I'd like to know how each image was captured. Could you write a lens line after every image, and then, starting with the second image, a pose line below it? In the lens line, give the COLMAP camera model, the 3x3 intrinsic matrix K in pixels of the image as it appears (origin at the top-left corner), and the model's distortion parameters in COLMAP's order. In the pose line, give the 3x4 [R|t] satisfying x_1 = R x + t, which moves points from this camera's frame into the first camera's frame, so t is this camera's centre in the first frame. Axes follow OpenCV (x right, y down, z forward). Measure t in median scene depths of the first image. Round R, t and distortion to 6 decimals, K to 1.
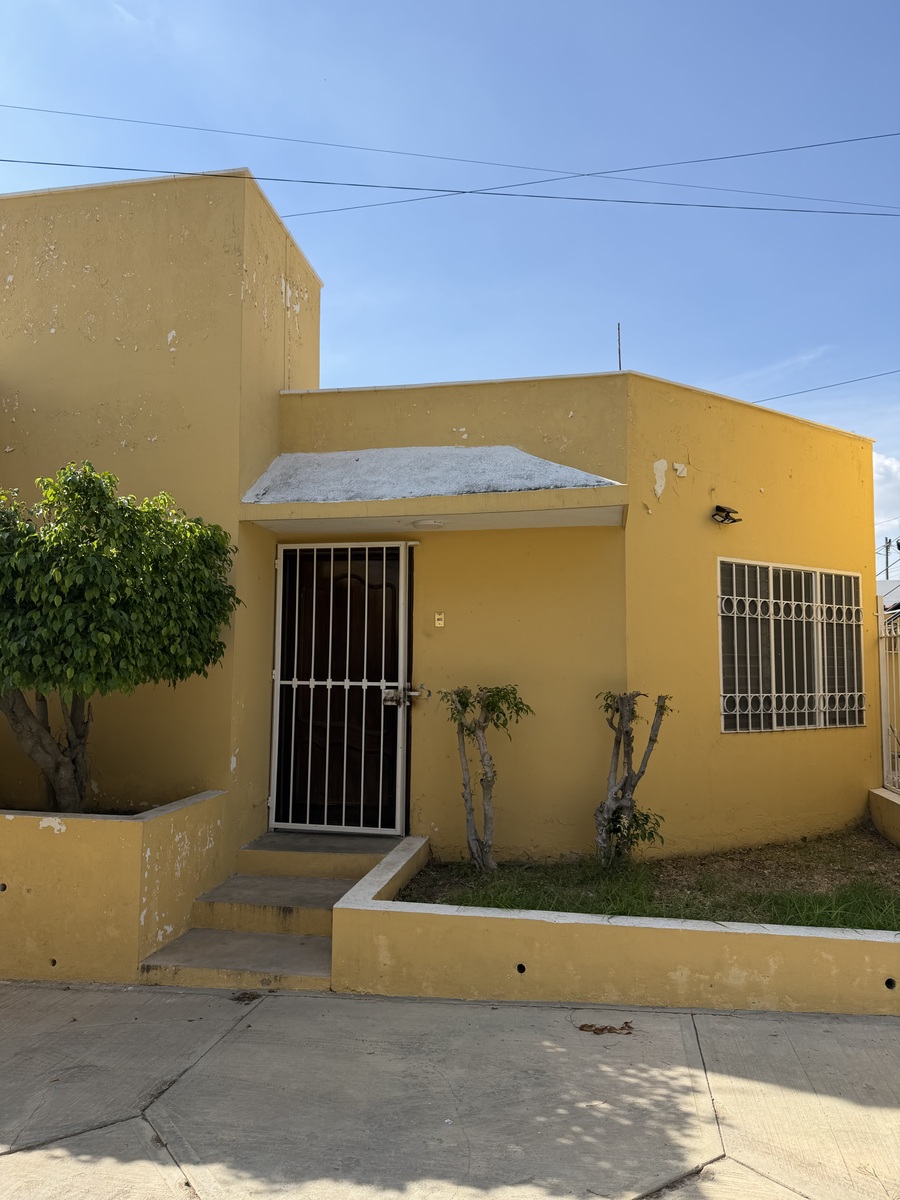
lens RADIAL K [[836.0, 0, 450.0], [0, 836.0, 600.0], [0, 0, 1]] dist [-0.004449, -0.007701]
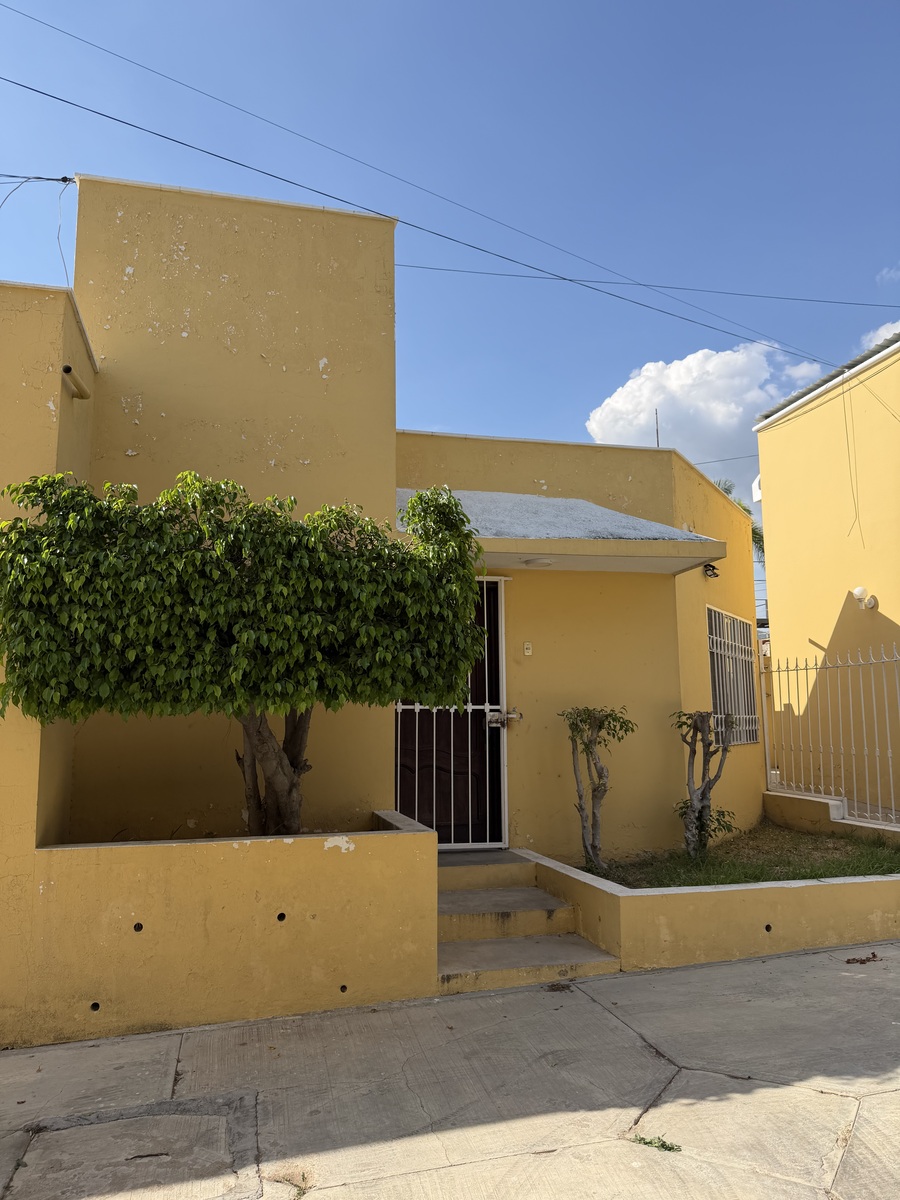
lens RADIAL K [[832.5, 0, 449.8], [0, 832.5, 595.0], [0, 0, 1]] dist [-0.002613, -0.003472]
pose [[0.913464, 0.048325, 0.404039, -0.797360], [-0.022773, 0.997438, -0.067812, 0.041849], [-0.406281, 0.052742, 0.912225, 0.043141]]
